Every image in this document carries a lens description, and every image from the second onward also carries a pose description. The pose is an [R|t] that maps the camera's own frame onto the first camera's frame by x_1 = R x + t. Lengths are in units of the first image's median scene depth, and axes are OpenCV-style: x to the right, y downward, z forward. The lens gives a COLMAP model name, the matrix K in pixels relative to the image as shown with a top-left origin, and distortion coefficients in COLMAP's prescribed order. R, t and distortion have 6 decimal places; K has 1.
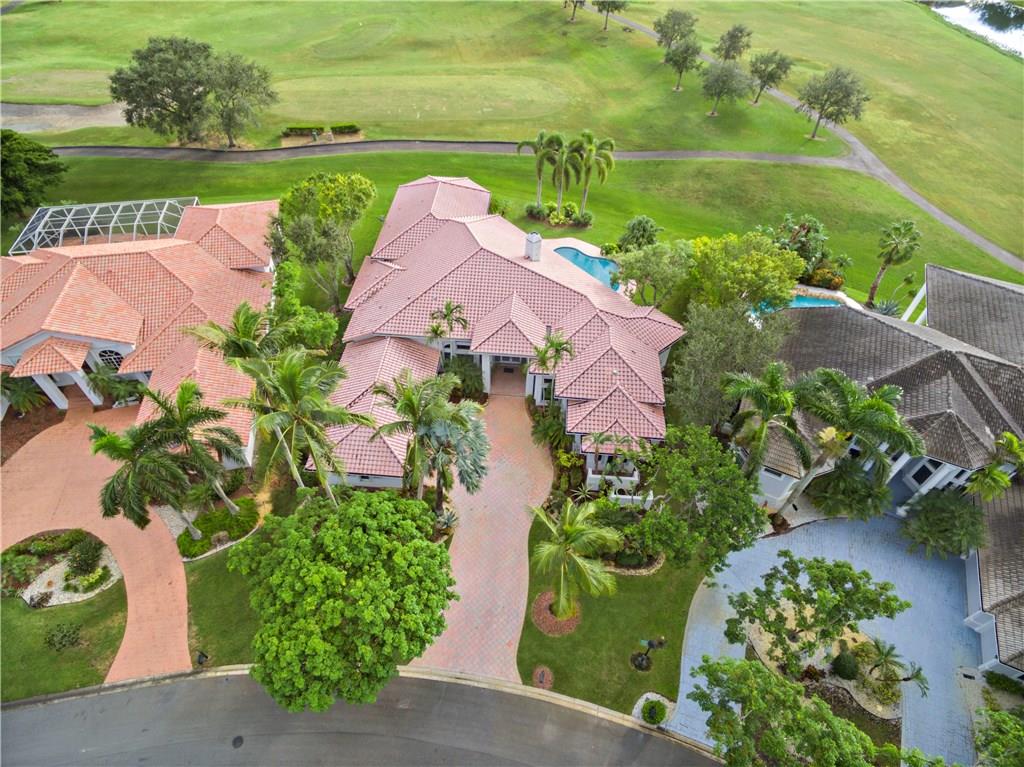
lens RADIAL K [[603.6, 0, 520.3], [0, 603.6, 417.9], [0, 0, 1]] dist [0.008662, -0.003673]
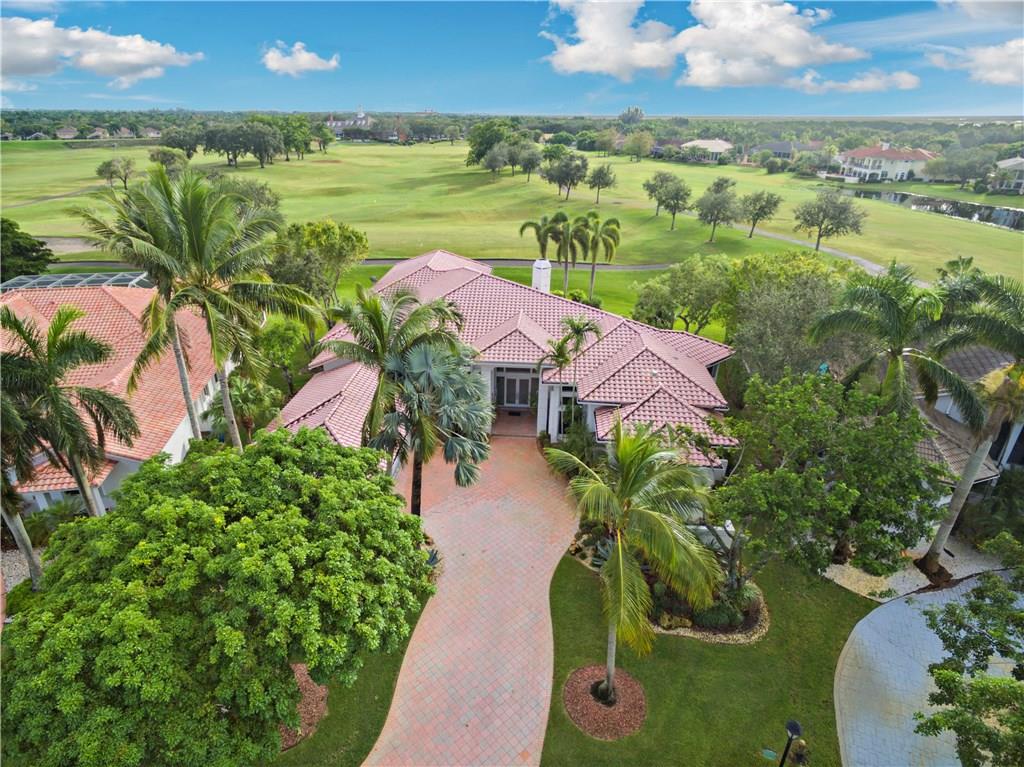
lens RADIAL K [[603.6, 0, 508.7], [0, 603.6, 390.4], [0, 0, 1]] dist [0.008662, -0.003673]
pose [[0.999794, -0.013160, -0.015427, -0.017041], [0.005640, 0.911258, -0.411798, 0.262836], [0.019477, 0.411626, 0.911145, 0.316732]]
